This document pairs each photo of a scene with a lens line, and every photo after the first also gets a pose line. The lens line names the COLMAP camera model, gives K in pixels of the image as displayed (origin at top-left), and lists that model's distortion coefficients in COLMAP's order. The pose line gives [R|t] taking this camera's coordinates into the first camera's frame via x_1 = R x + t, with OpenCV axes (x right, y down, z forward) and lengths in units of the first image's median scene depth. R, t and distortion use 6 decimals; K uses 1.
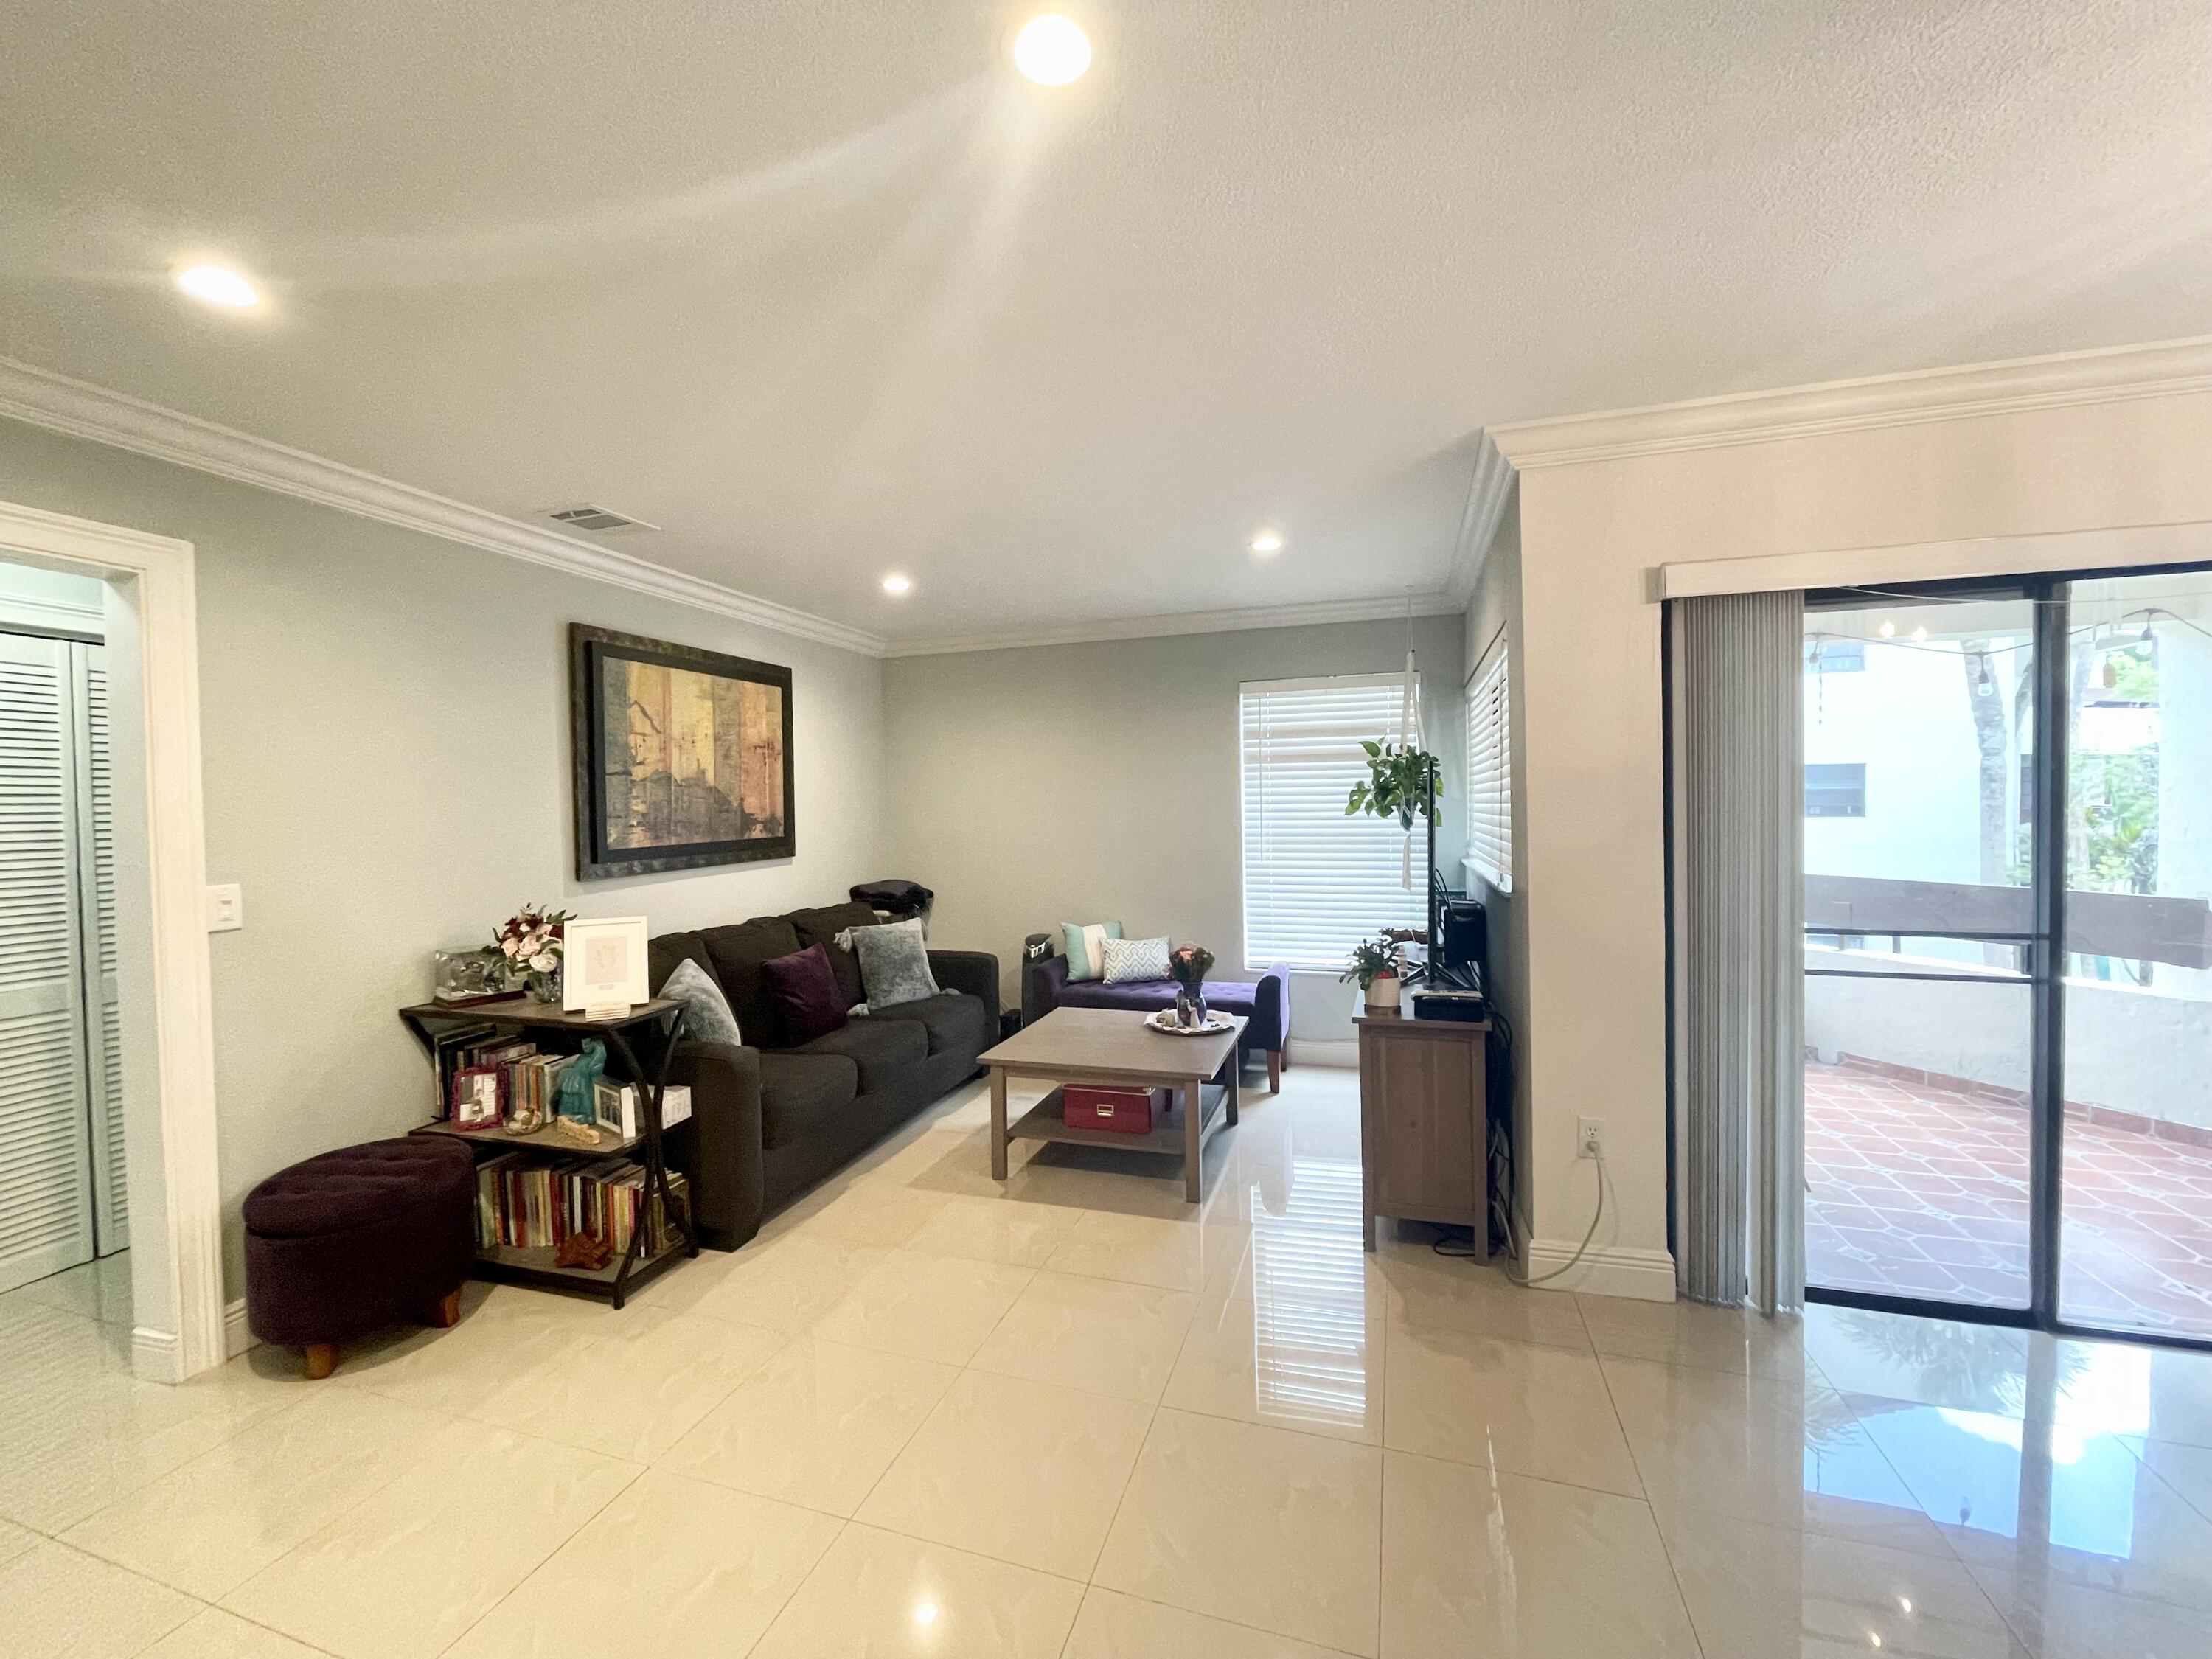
lens RADIAL K [[892.4, 0, 1106.2], [0, 892.4, 826.4], [0, 0, 1]] dist [-0.000850, -0.000108]
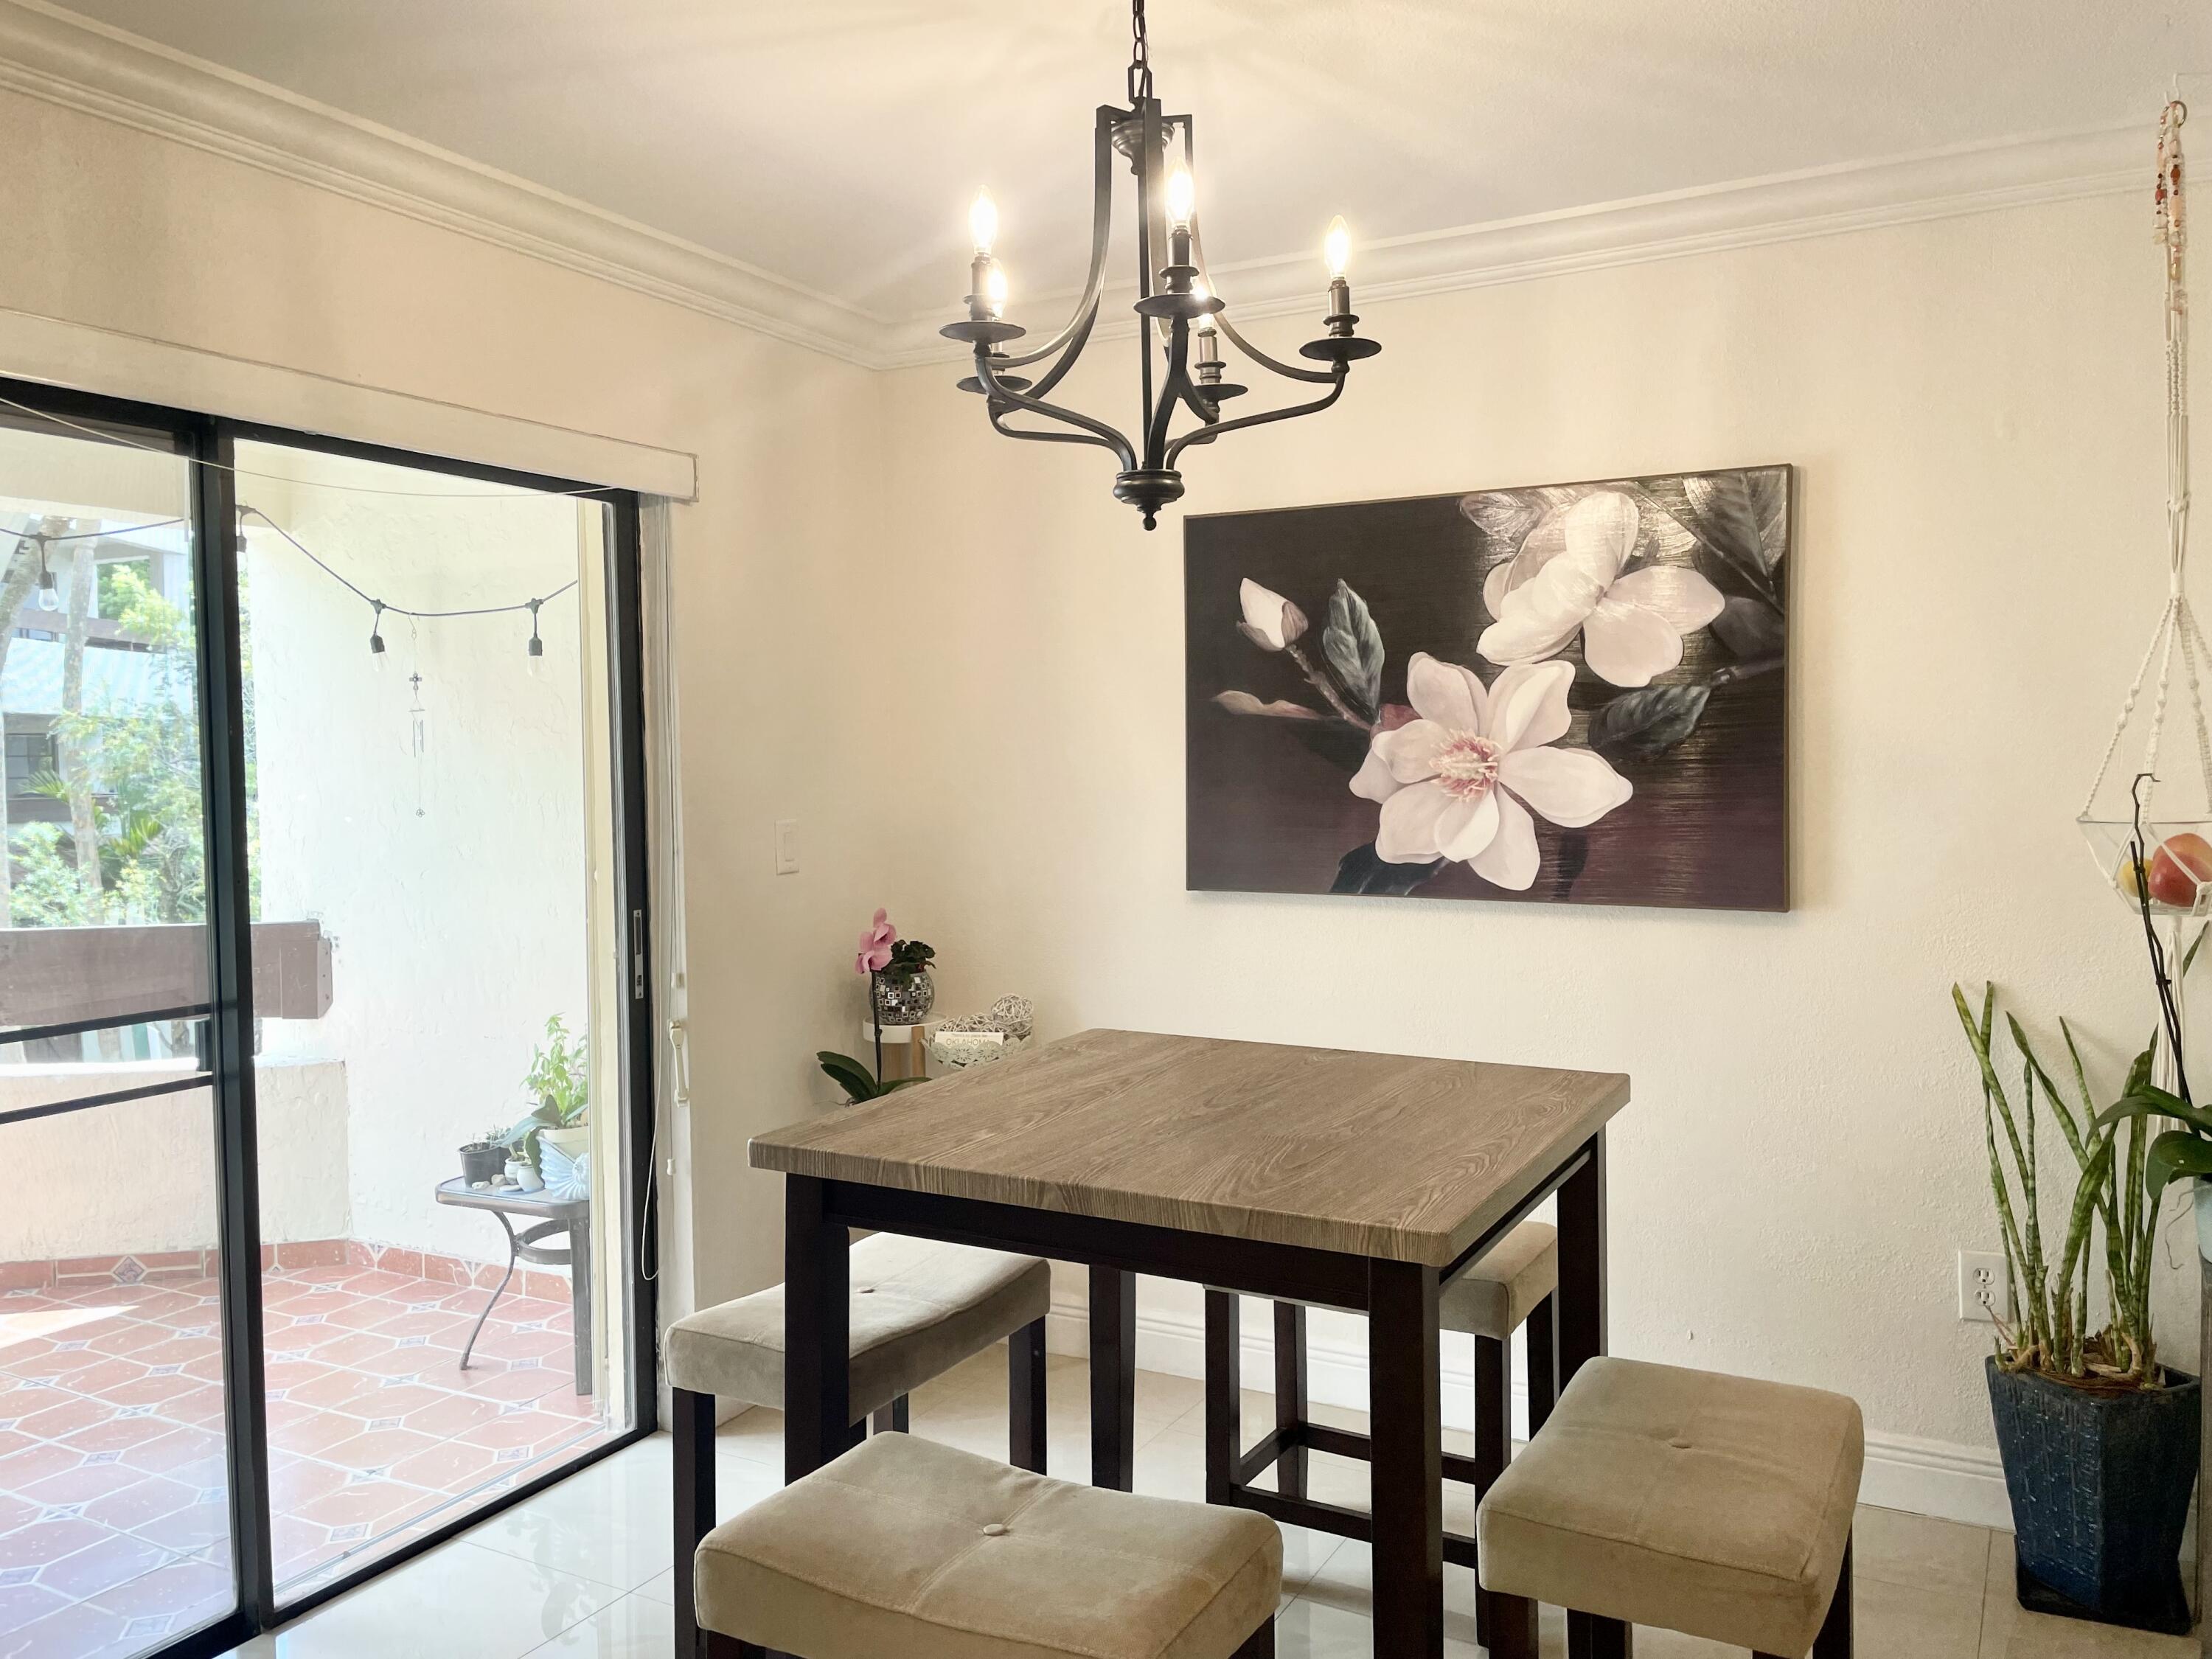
lens RADIAL K [[1676.9, 0, 1113.9], [0, 1676.9, 806.7], [0, 0, 1]] dist [0.093809, -0.131319]
pose [[0.184875, -0.020099, 0.982557, 0.001262], [0.039144, 0.999148, 0.013073, -0.002826], [-0.981982, 0.036044, 0.185504, 0.102878]]
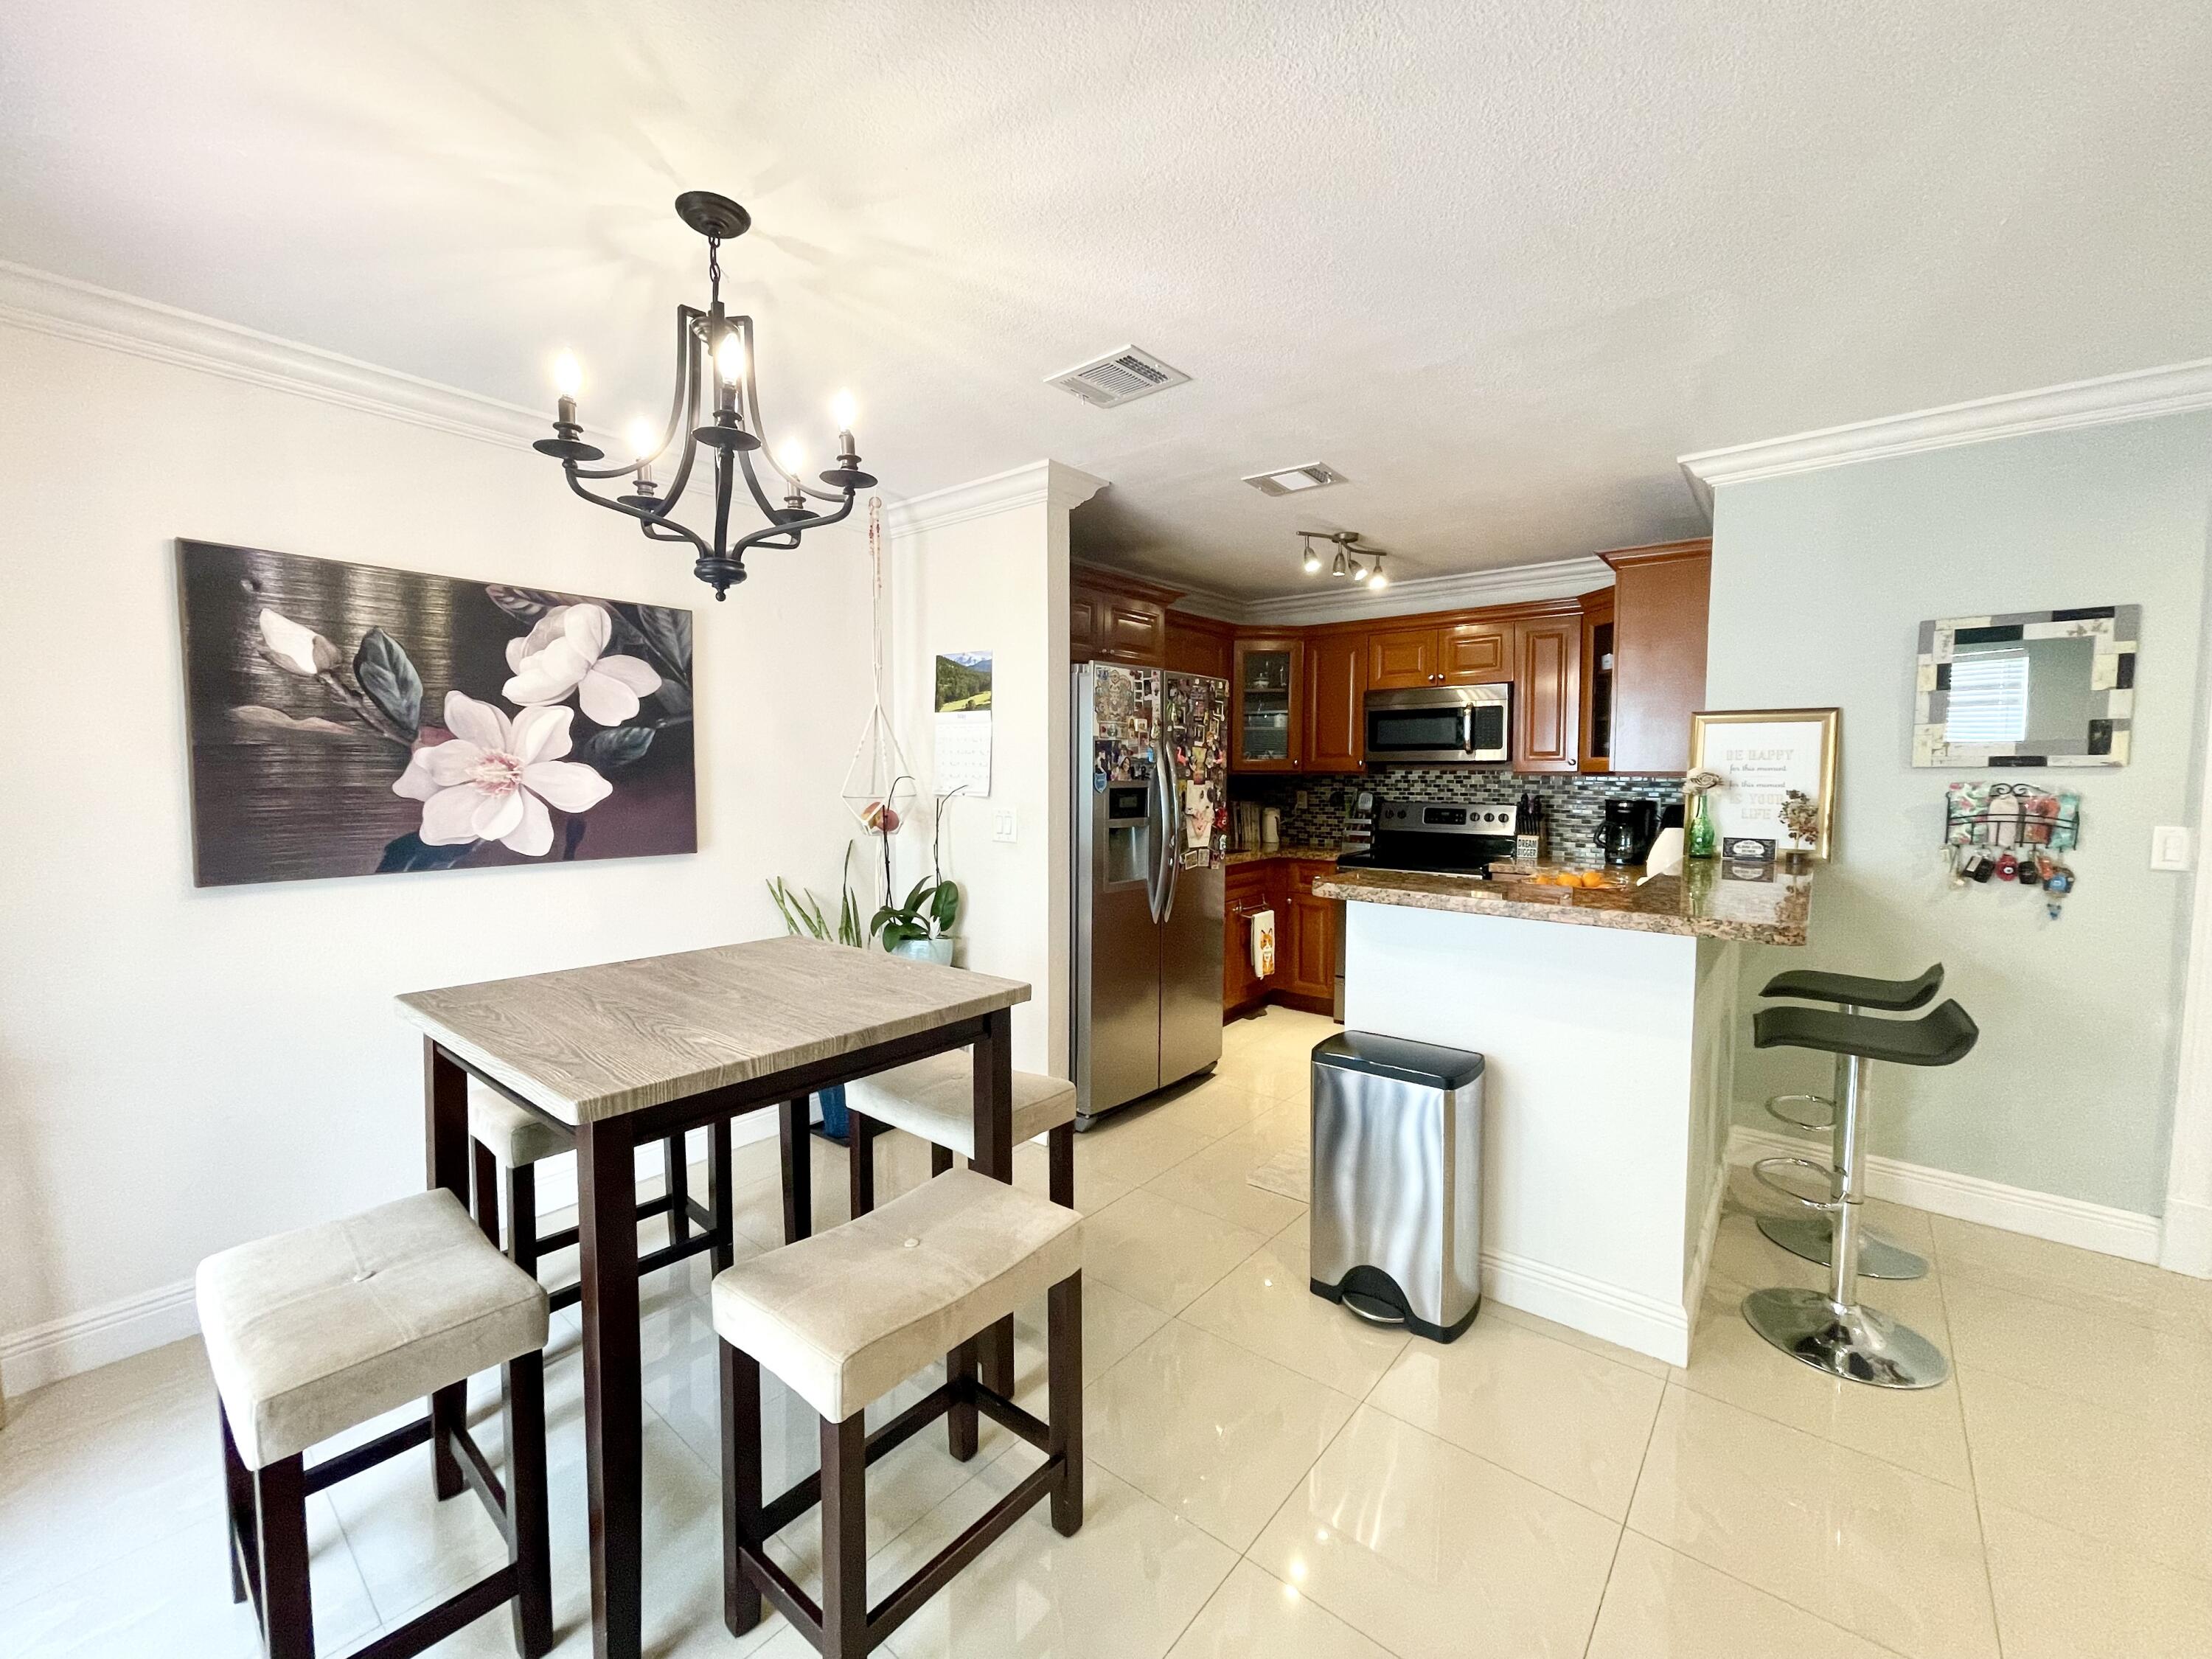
lens RADIAL K [[897.9, 0, 1098.0], [0, 897.9, 824.7], [0, 0, 1]] dist [-0.000616, -0.000664]
pose [[-0.929455, -0.006560, 0.368878, 0.235595], [0.025385, 0.996335, 0.081680, -0.010815], [-0.368062, 0.085282, -0.925882, 0.553919]]
